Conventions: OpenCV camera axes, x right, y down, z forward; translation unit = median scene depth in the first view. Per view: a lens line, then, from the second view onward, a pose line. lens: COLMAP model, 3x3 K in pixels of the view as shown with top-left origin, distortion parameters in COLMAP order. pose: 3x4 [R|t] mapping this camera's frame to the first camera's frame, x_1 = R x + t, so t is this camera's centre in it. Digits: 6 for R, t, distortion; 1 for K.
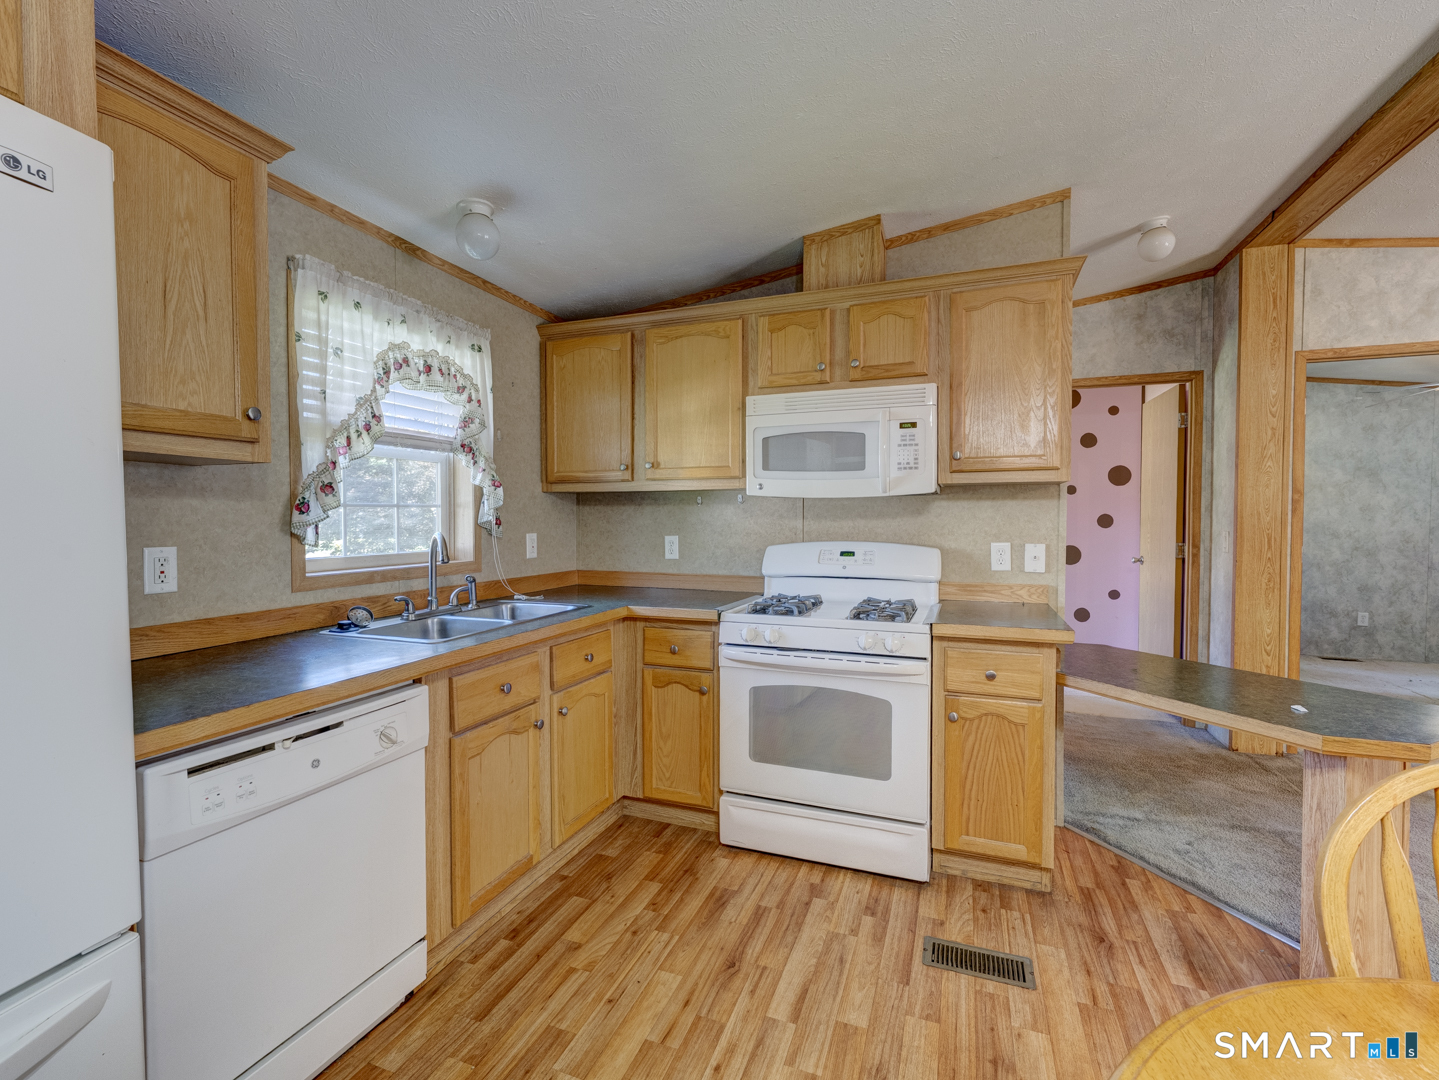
lens RADIAL K [[642.7, 0, 721.3], [0, 642.7, 535.5], [0, 0, 1]] dist [-0.003363, -0.000276]
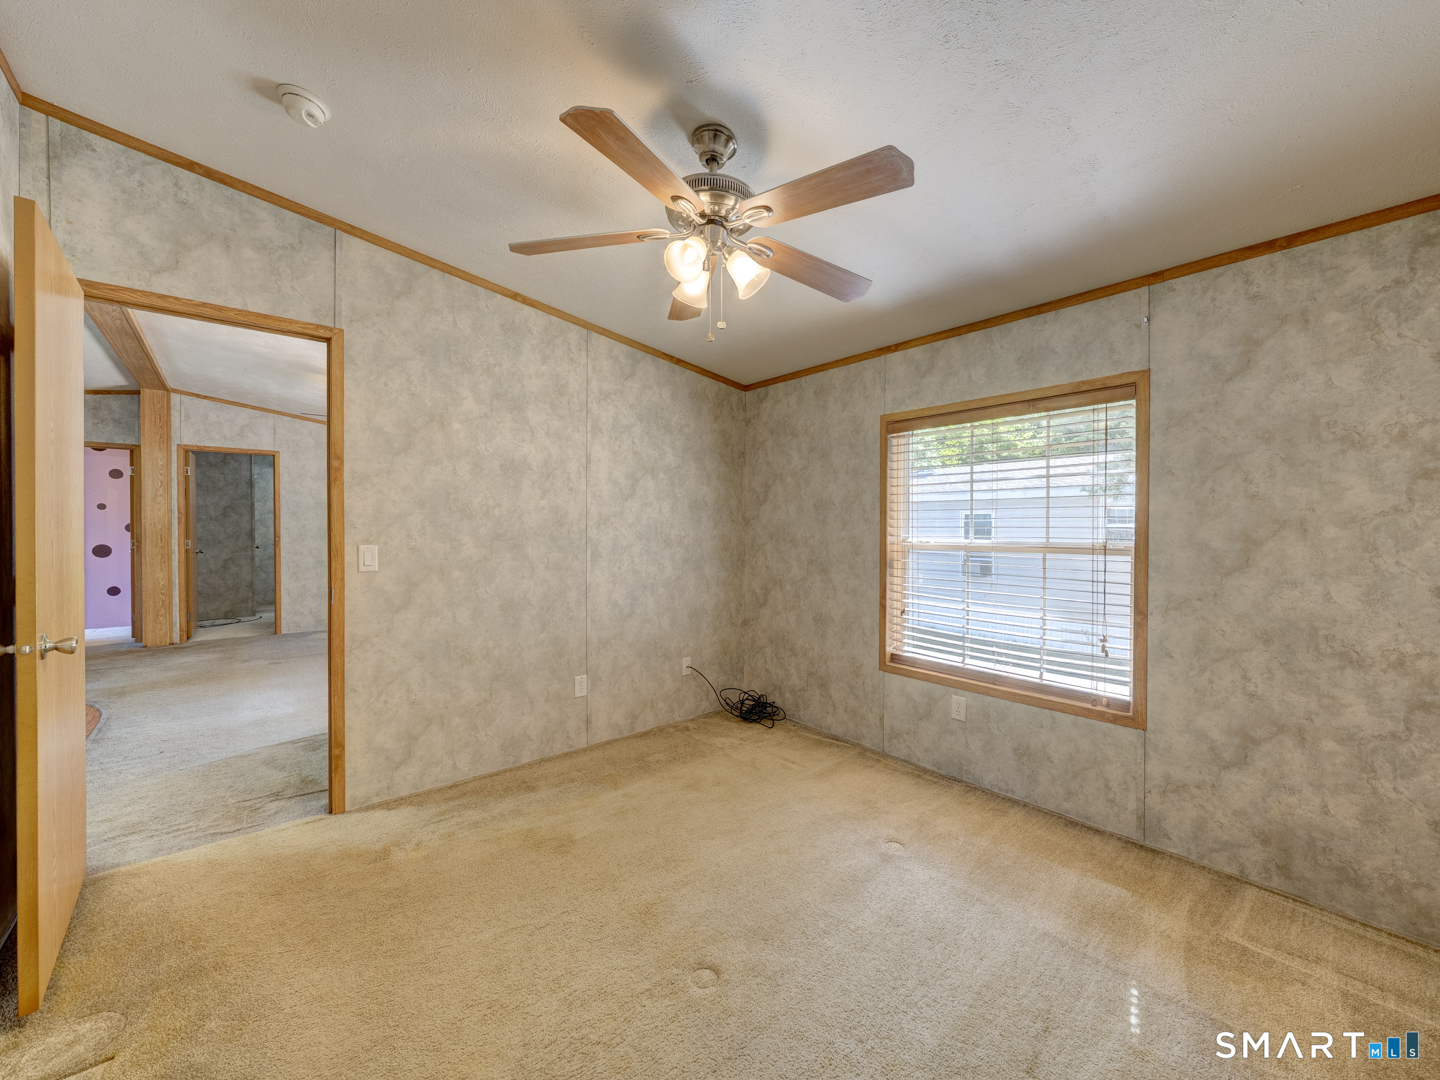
lens RADIAL K [[545.4, 0, 718.5], [0, 545.4, 534.2], [0, 0, 1]] dist [-0.012166, 0.000719]
pose [[0.471197, -0.010743, 0.881962, 0.253207], [0.020808, 0.999783, 0.001062, 0.041504], [-0.881782, 0.017851, 0.471319, -1.698977]]
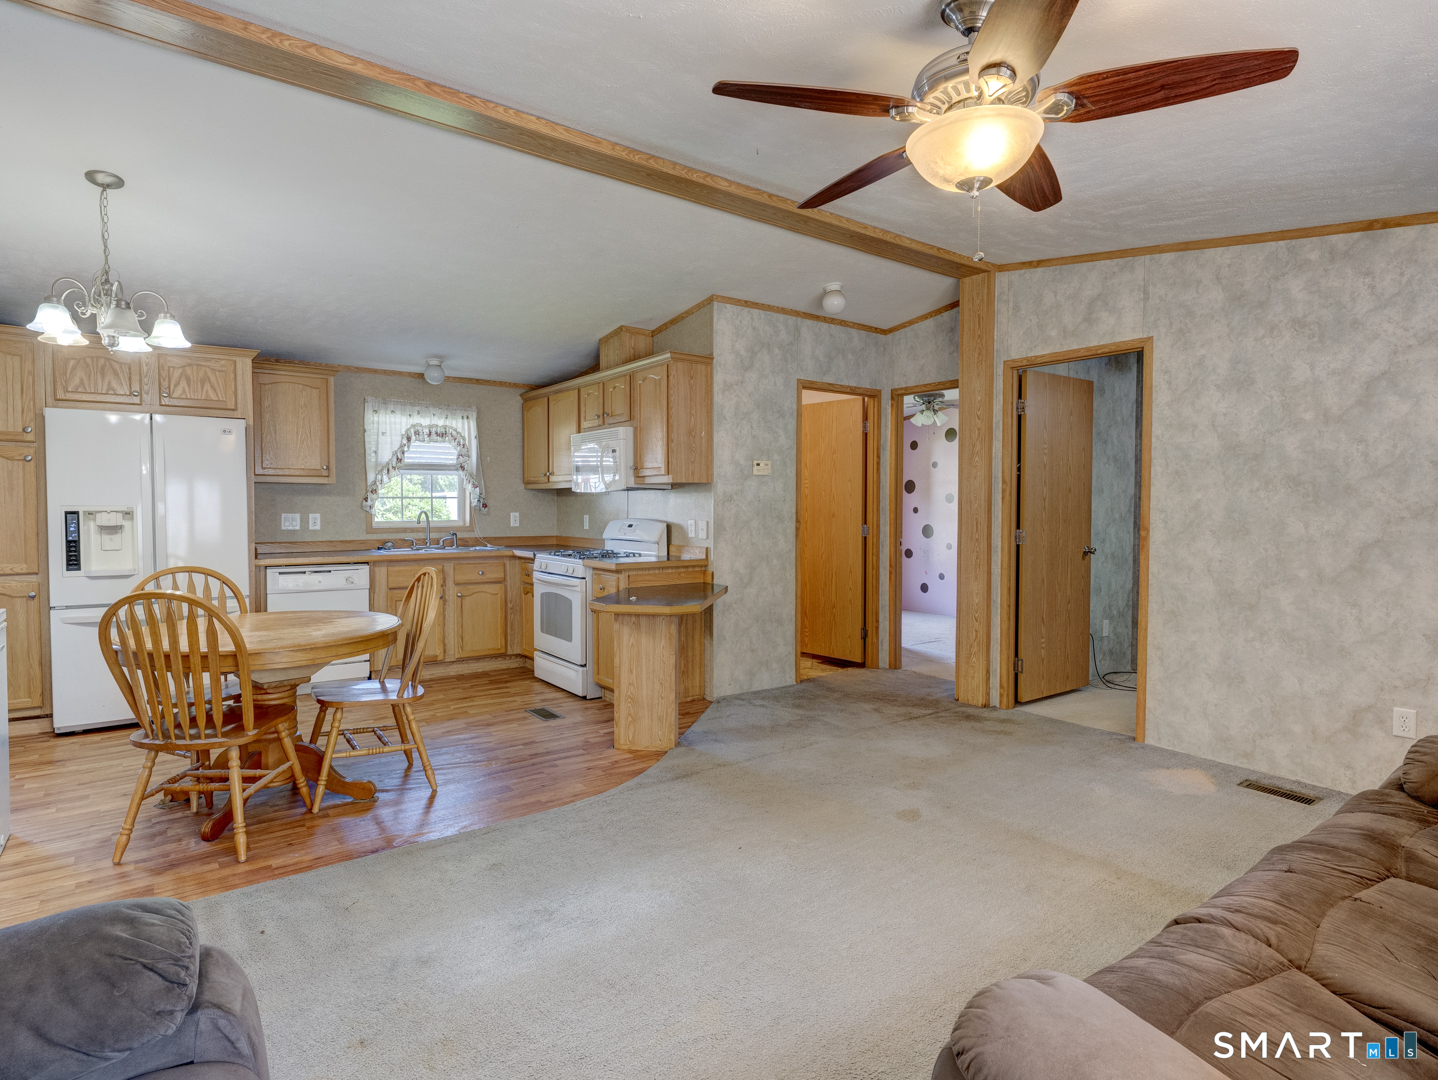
lens RADIAL K [[772.1, 0, 721.6], [0, 772.1, 533.4], [0, 0, 1]] dist [0.000022, -0.000181]
pose [[0.844155, 0.022208, -0.535639, 1.579876], [-0.017145, 0.999749, 0.014429, 0.016660], [0.535825, -0.002997, 0.844324, -0.587209]]
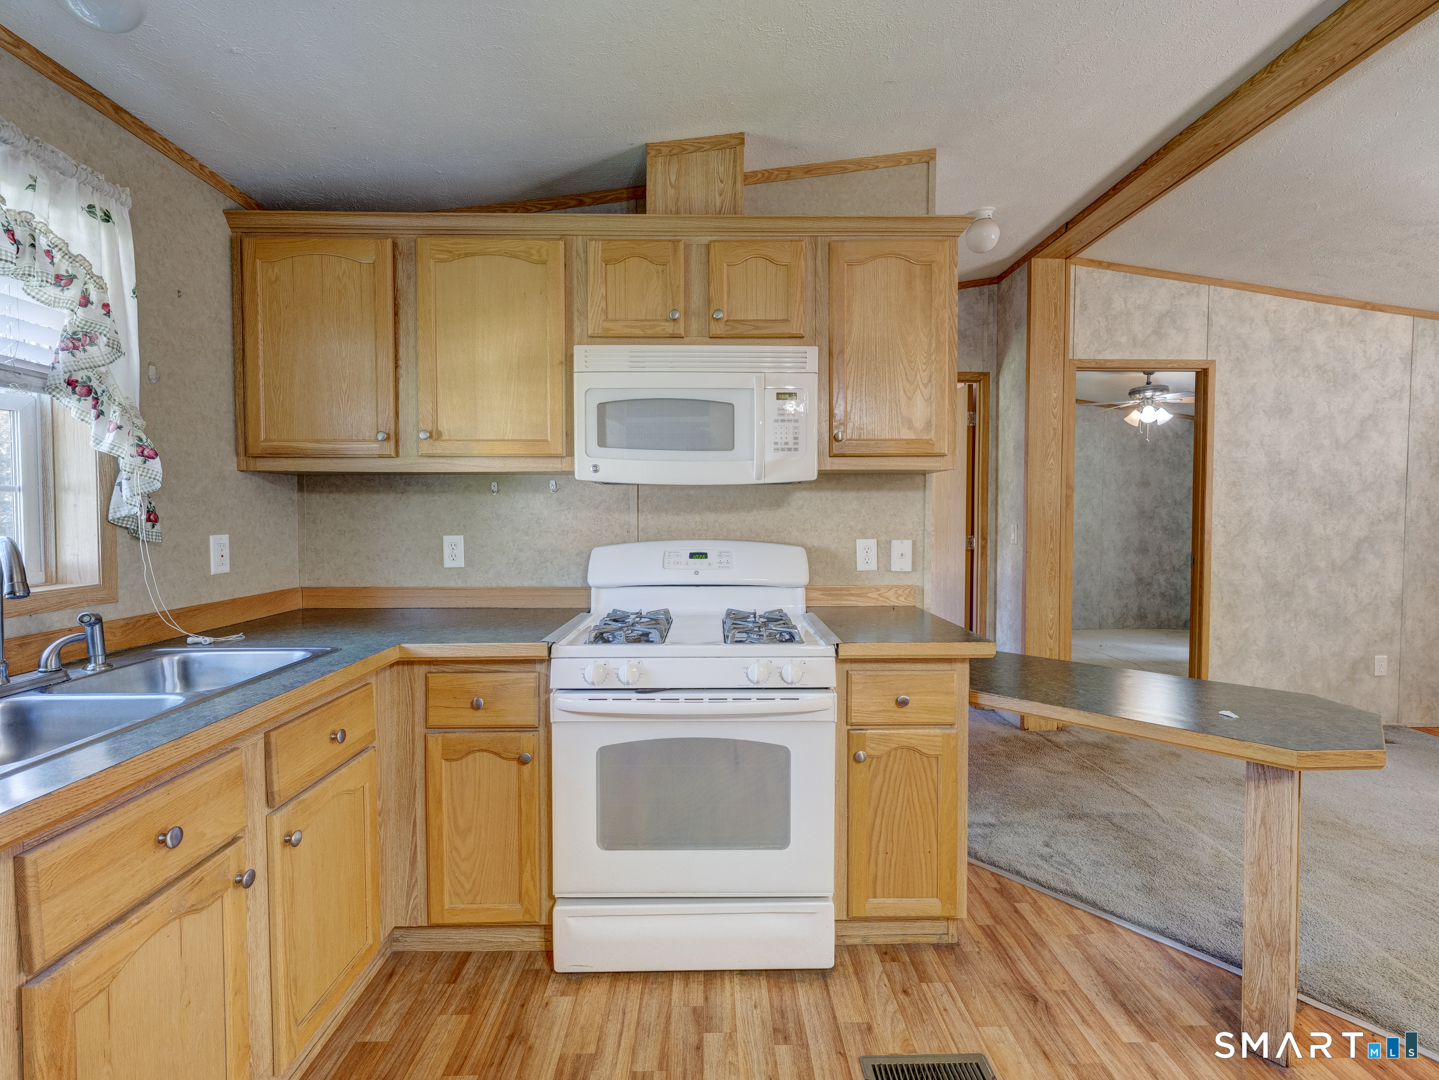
lens RADIAL K [[642.2, 0, 721.7], [0, 642.2, 532.9], [0, 0, 1]] dist [-0.001268, -0.000789]
pose [[0.927358, -0.011694, 0.373992, -0.084397], [0.009939, 0.999929, 0.006620, -0.005407], [-0.374043, -0.002422, 0.927408, 0.265192]]
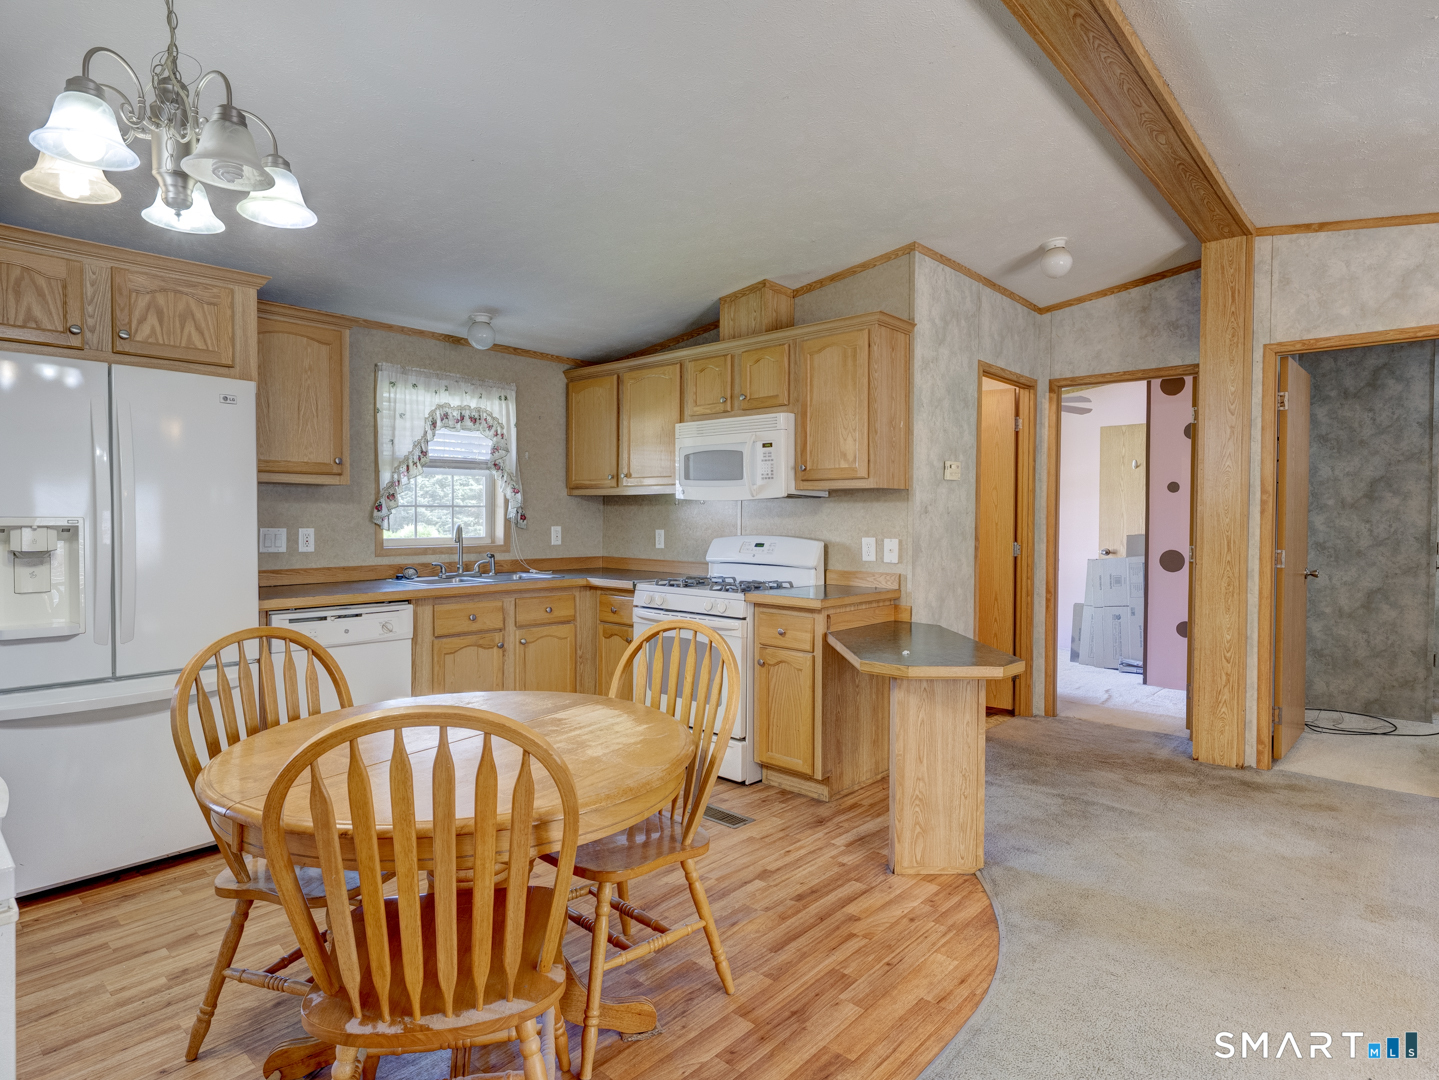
lens RADIAL K [[798.0, 0, 720.9], [0, 798.0, 532.4], [0, 0, 1]] dist [0.000460, -0.001053]
pose [[0.931433, 0.013958, -0.363646, 0.751087], [-0.016636, 0.999853, -0.004234, 0.012683], [0.363533, 0.009993, 0.931528, -0.510157]]
